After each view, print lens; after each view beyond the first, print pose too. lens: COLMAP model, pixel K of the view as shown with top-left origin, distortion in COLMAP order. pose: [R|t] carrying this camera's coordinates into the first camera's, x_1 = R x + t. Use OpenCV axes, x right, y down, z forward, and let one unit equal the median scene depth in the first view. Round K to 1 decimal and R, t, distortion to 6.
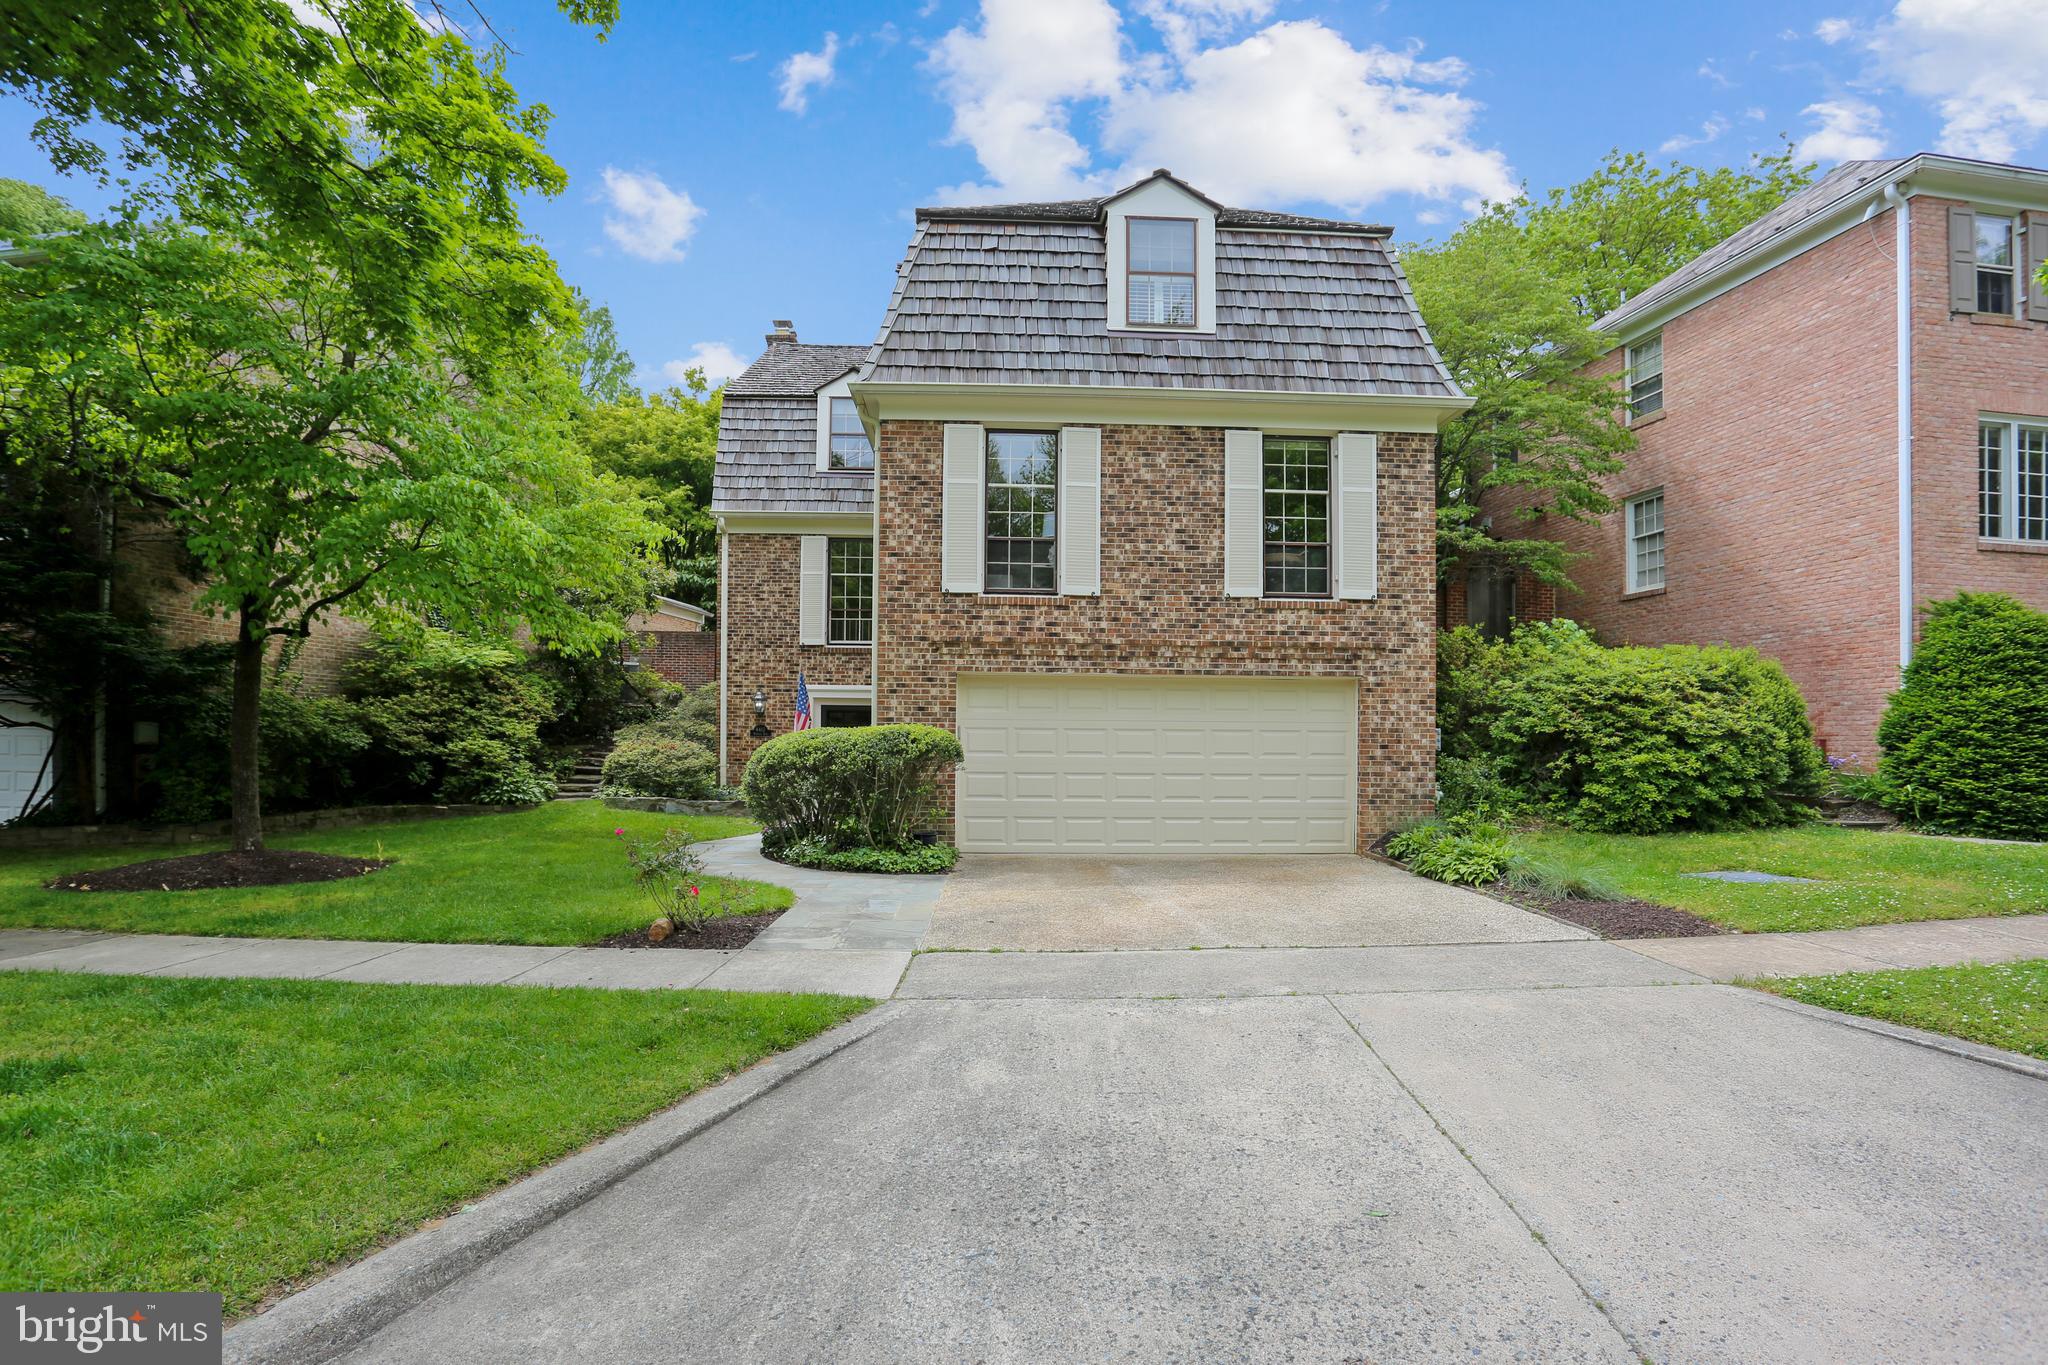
lens RADIAL K [[974.5, 0, 1023.9], [0, 974.5, 750.3], [0, 0, 1]] dist [-0.019854, 0.001412]
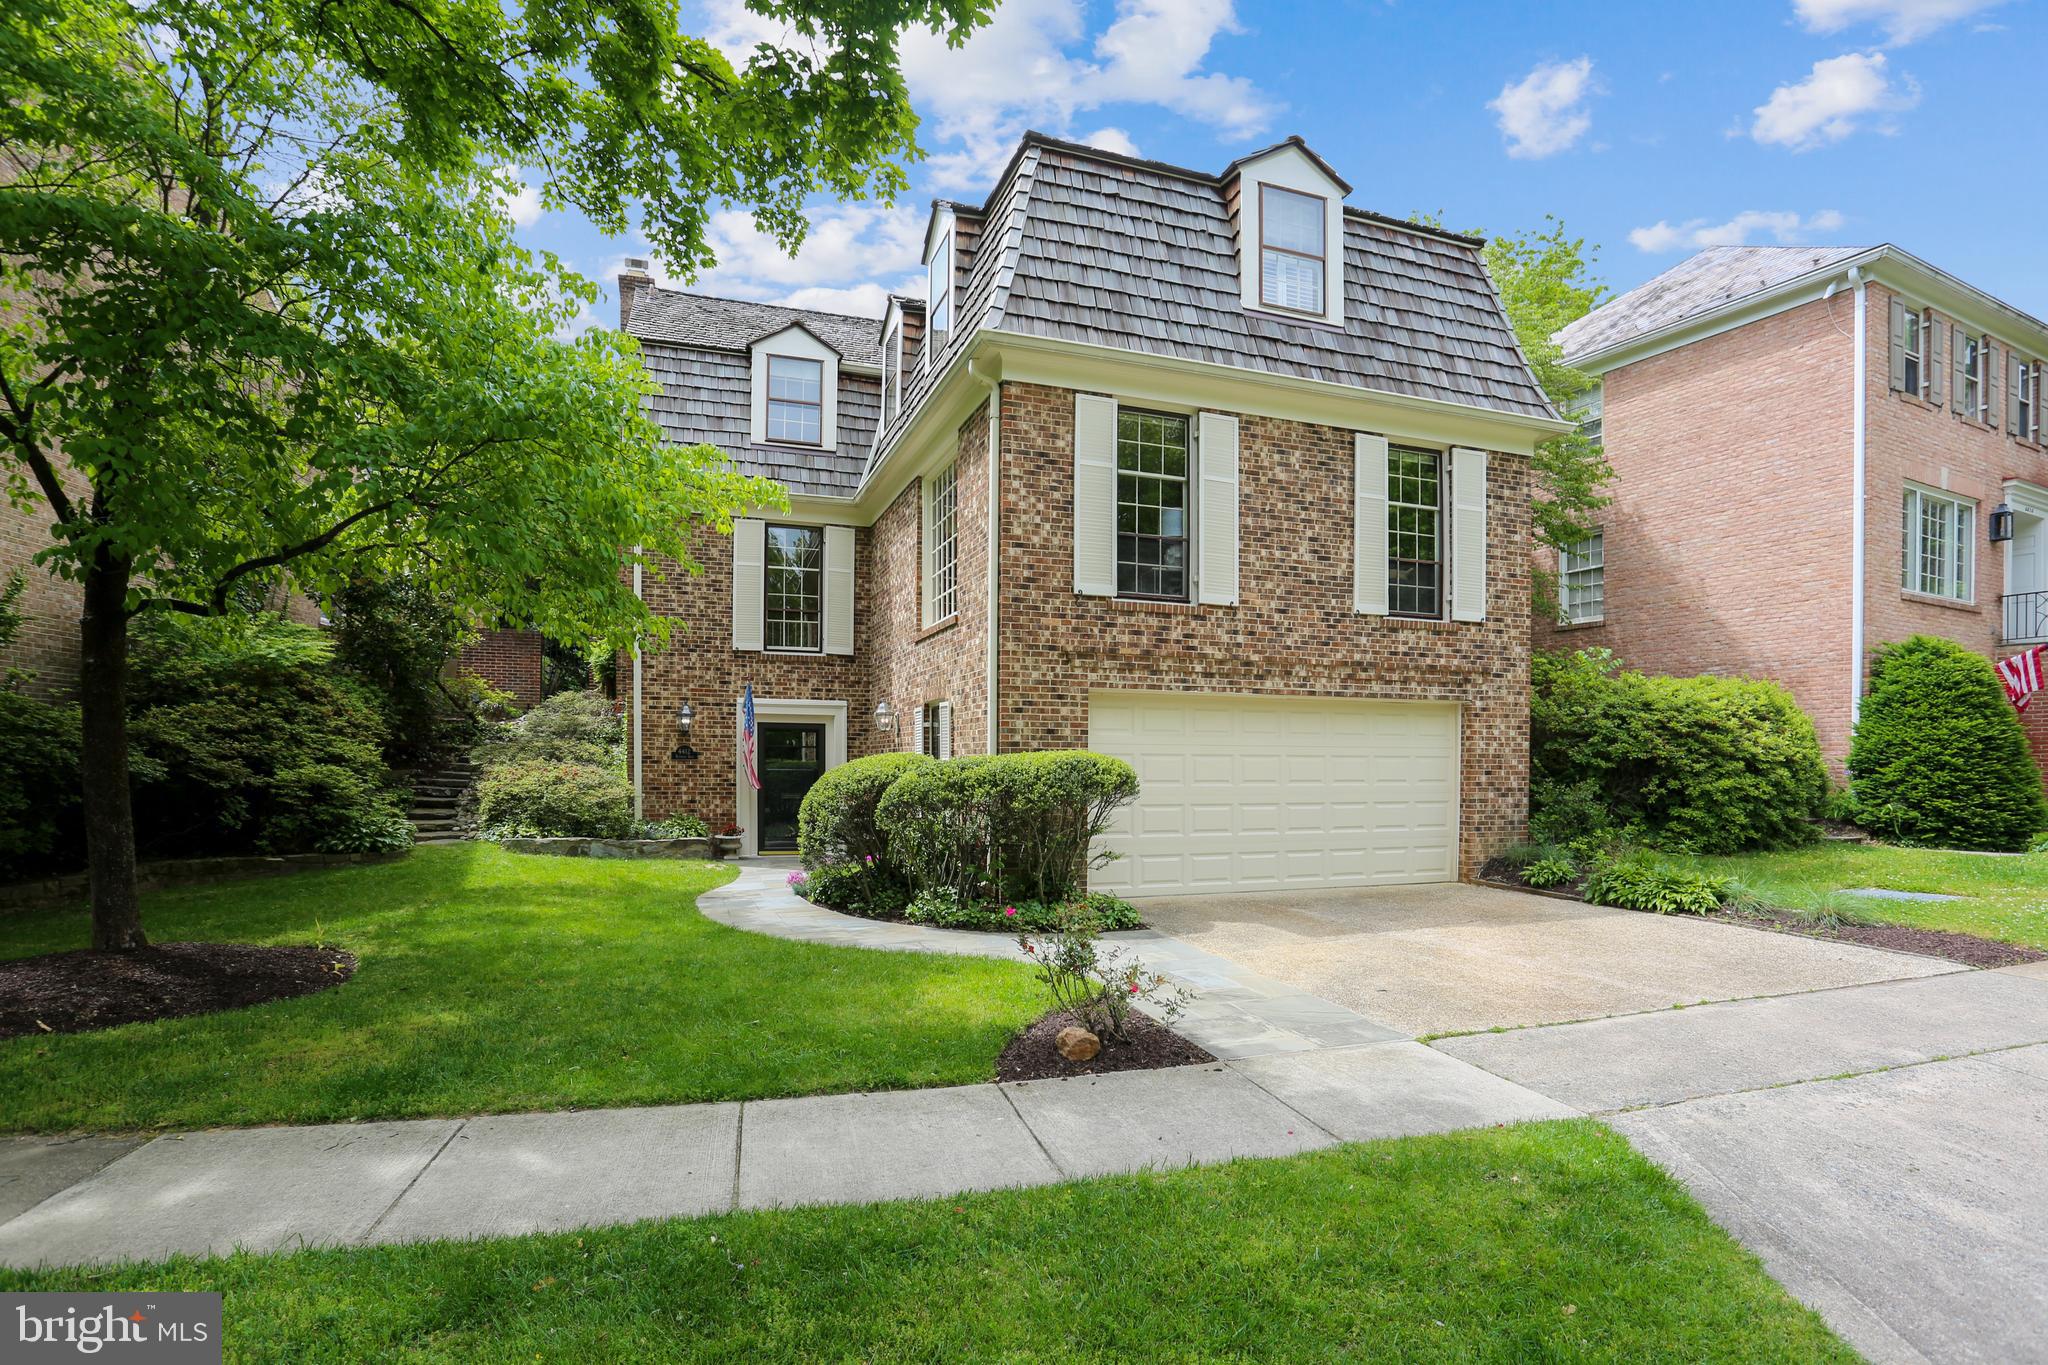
lens RADIAL K [[971.2, 0, 983.6], [0, 971.2, 783.7], [0, 0, 1]] dist [-0.012895, -0.000147]
pose [[0.957290, -0.009509, 0.288974, -0.403038], [0.003796, 0.999786, 0.020324, -0.014509], [-0.289105, -0.018359, 0.957121, 0.210541]]
